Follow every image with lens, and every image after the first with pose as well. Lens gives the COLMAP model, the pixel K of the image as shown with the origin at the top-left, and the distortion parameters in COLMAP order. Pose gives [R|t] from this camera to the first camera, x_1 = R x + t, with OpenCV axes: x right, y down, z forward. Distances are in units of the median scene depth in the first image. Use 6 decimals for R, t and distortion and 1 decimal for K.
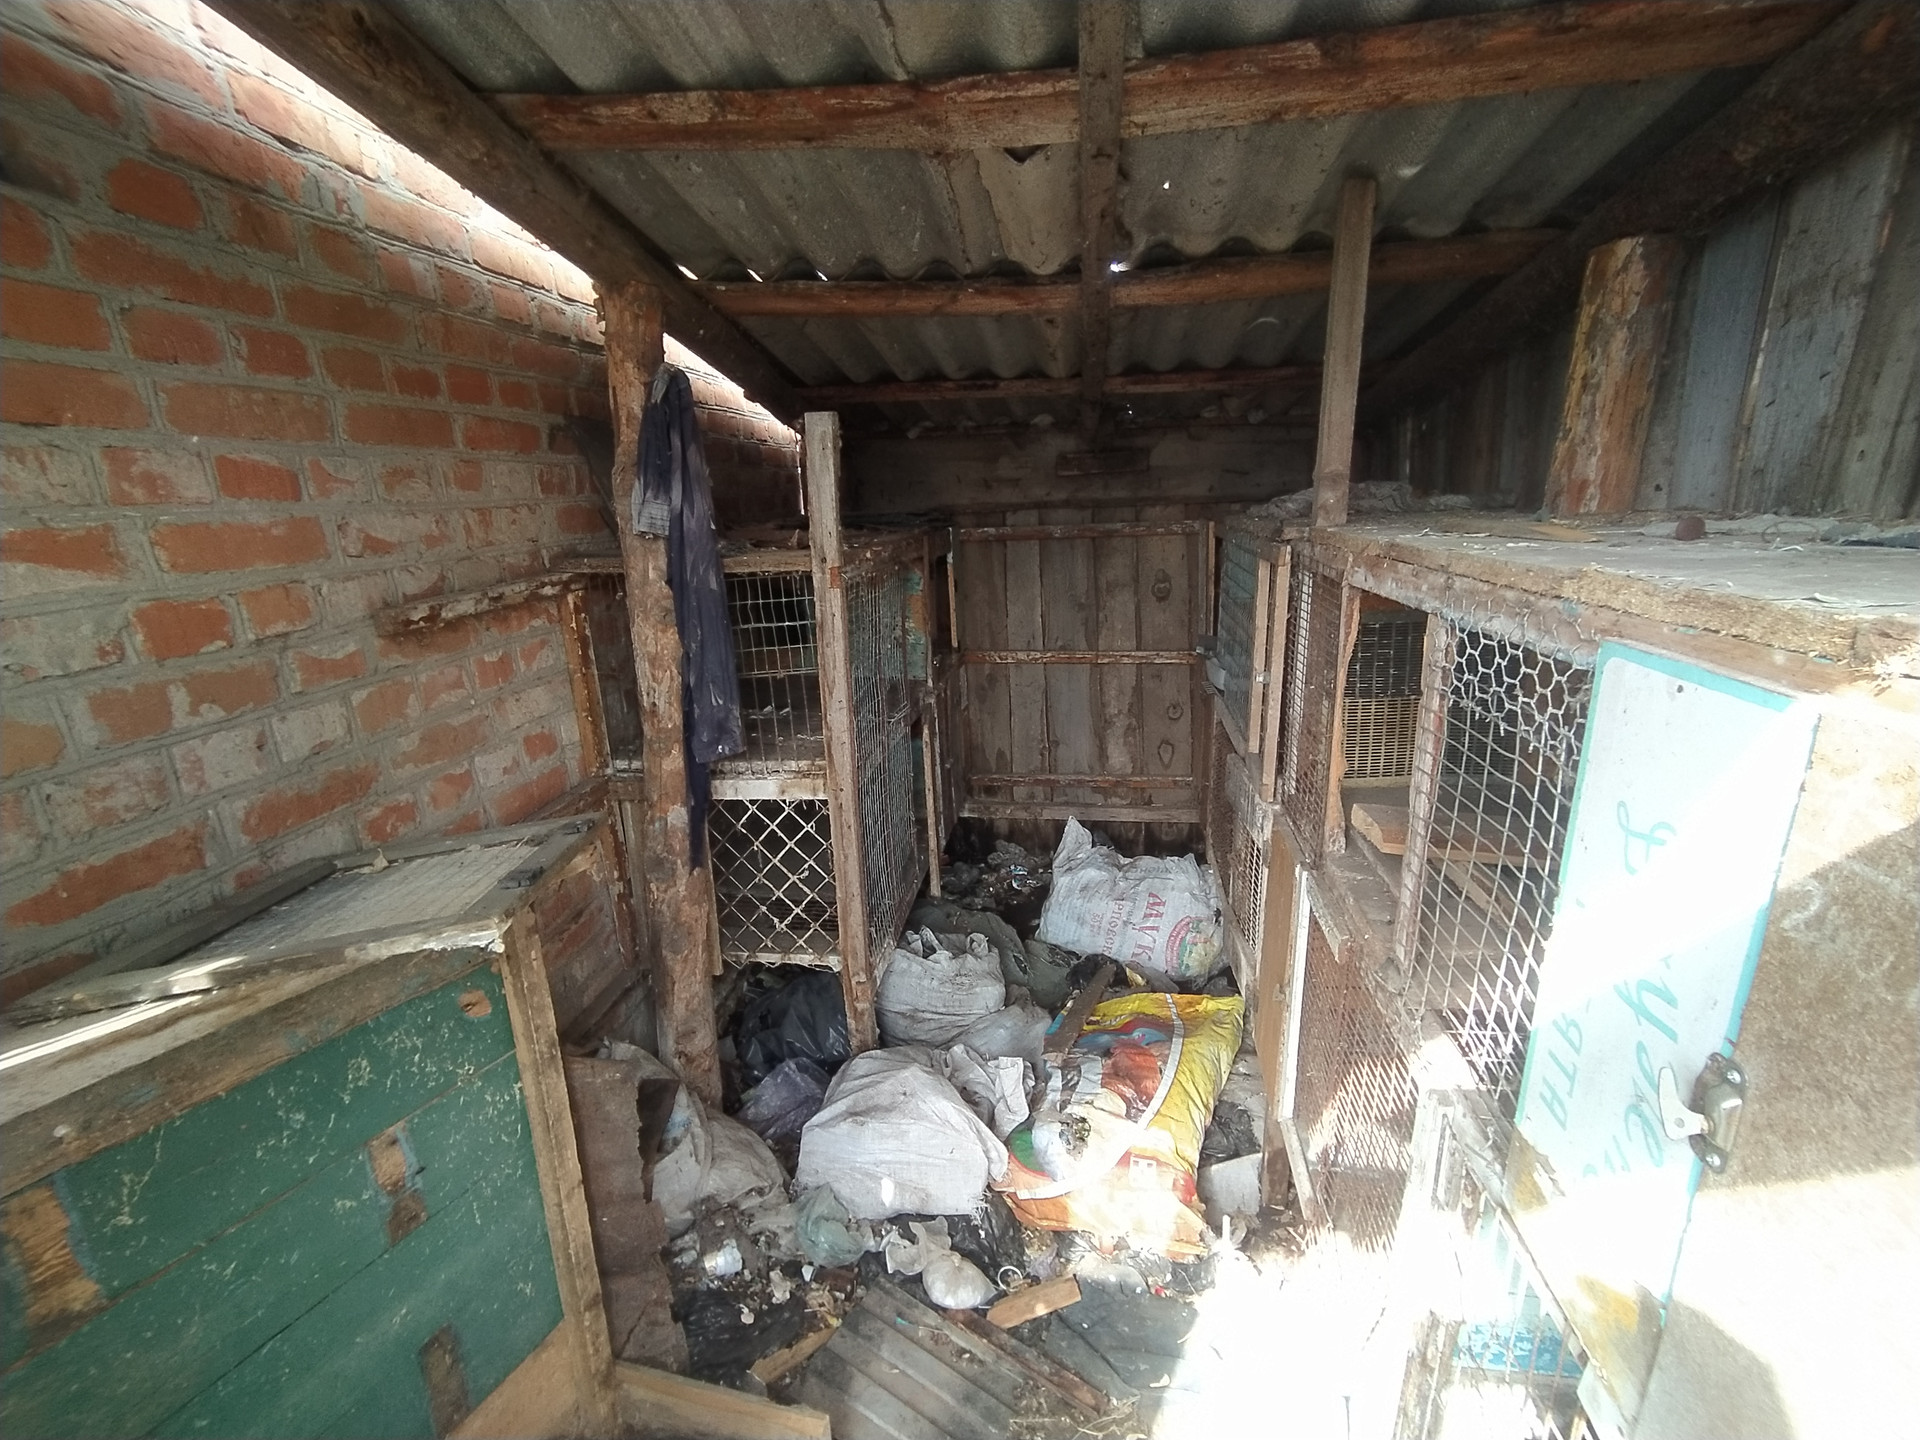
lens RADIAL K [[873.9, 0, 961.8], [0, 873.9, 718.5], [0, 0, 1]] dist [-0.017042, 0.010019]
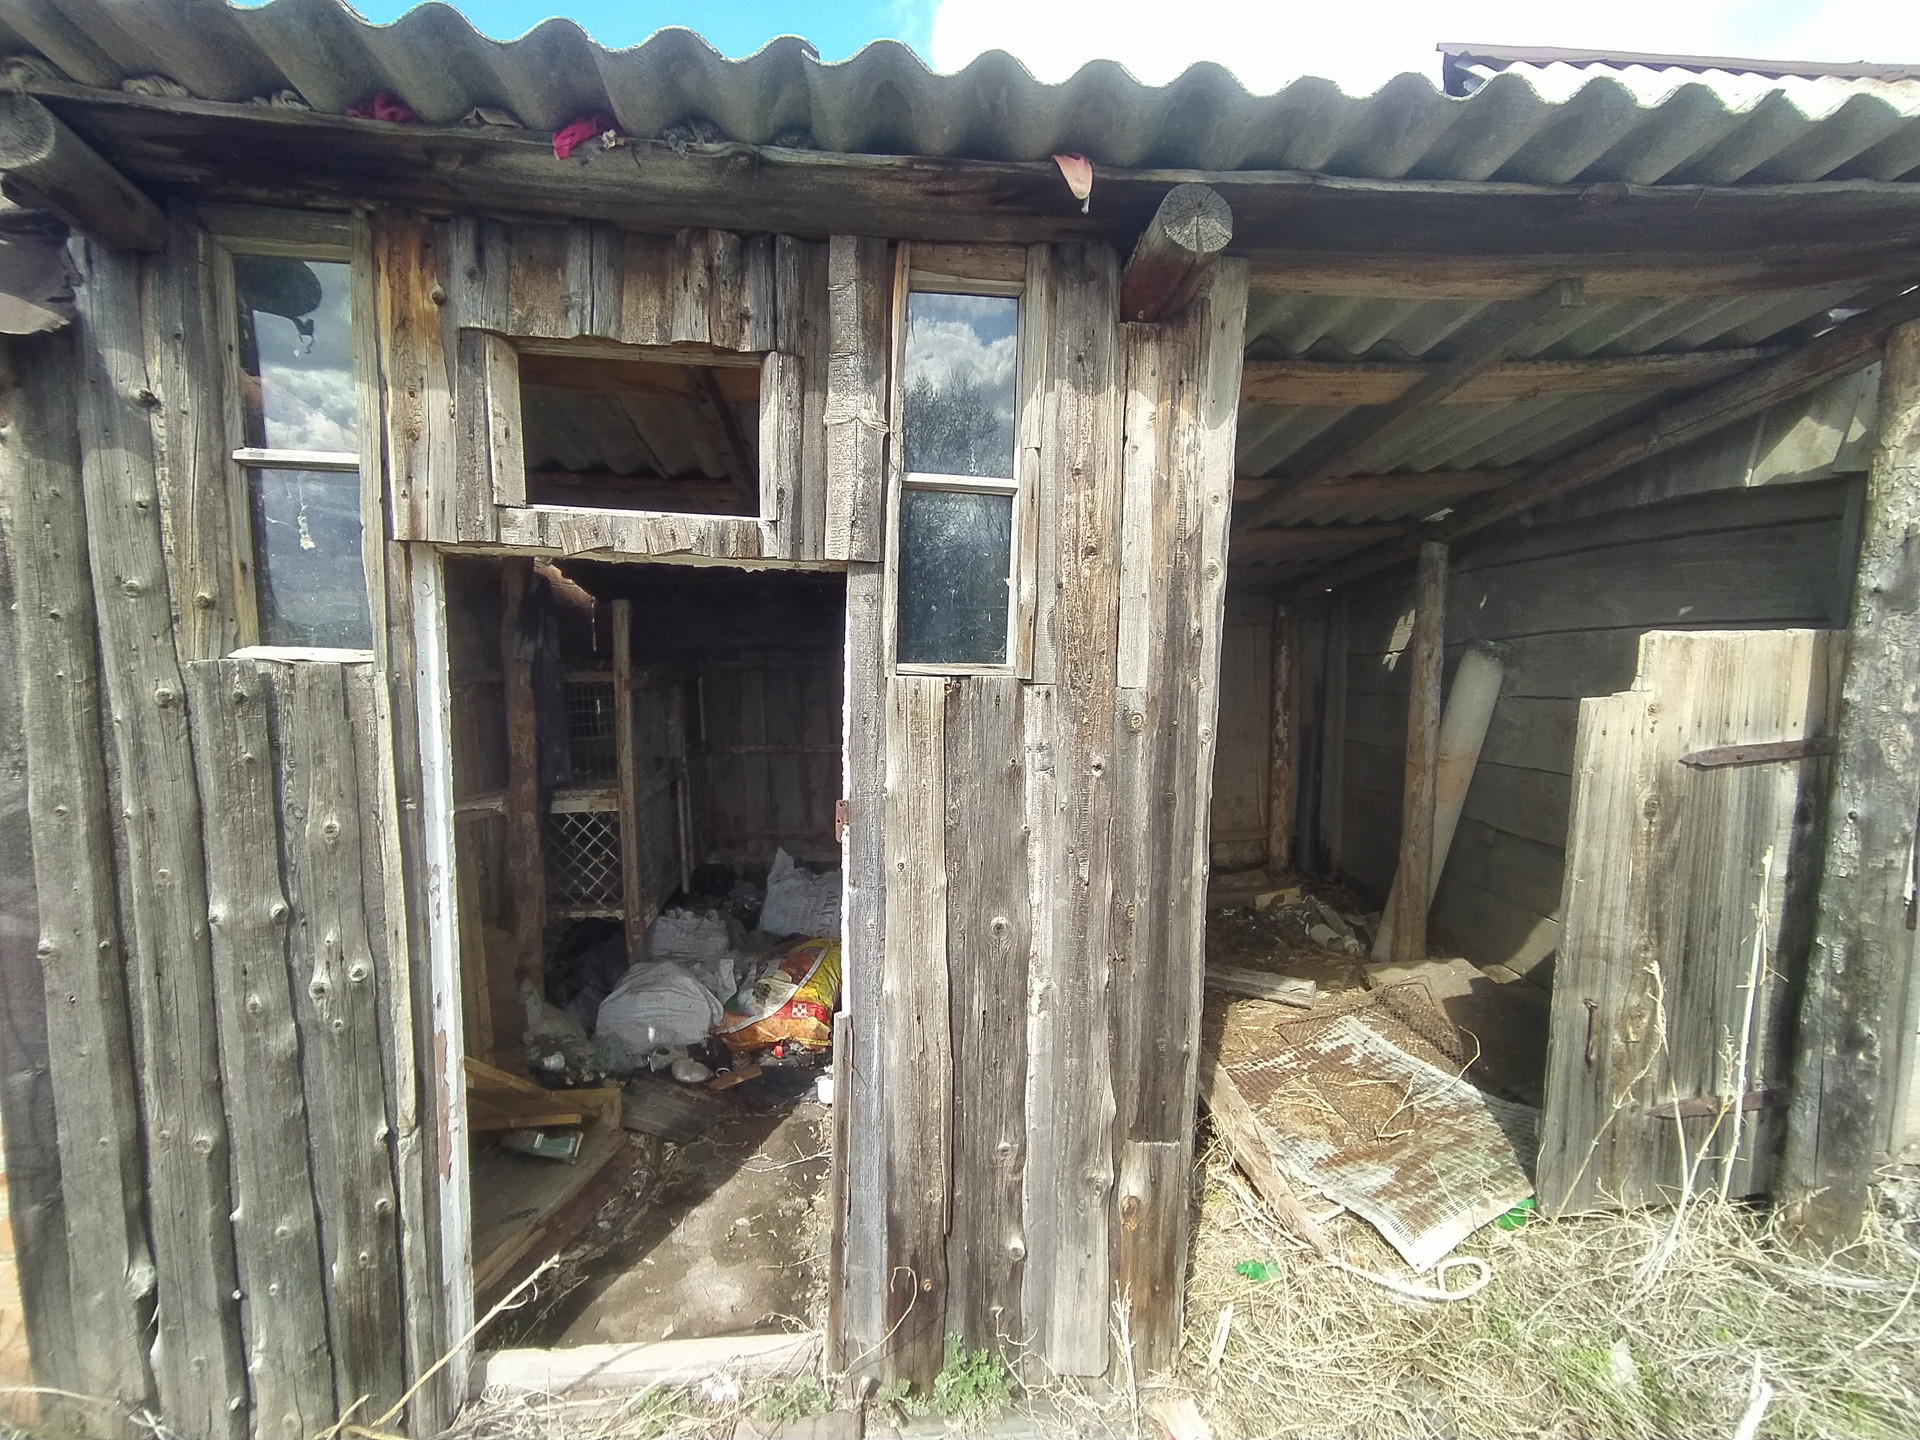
lens RADIAL K [[873.9, 0, 949.8], [0, 873.9, 721.4], [0, 0, 1]] dist [-0.017042, 0.010019]
pose [[0.970905, 0.001606, 0.239458, 0.071219], [0.034378, 0.988684, -0.146020, 0.190411], [-0.236982, 0.150004, 0.959864, -0.849831]]
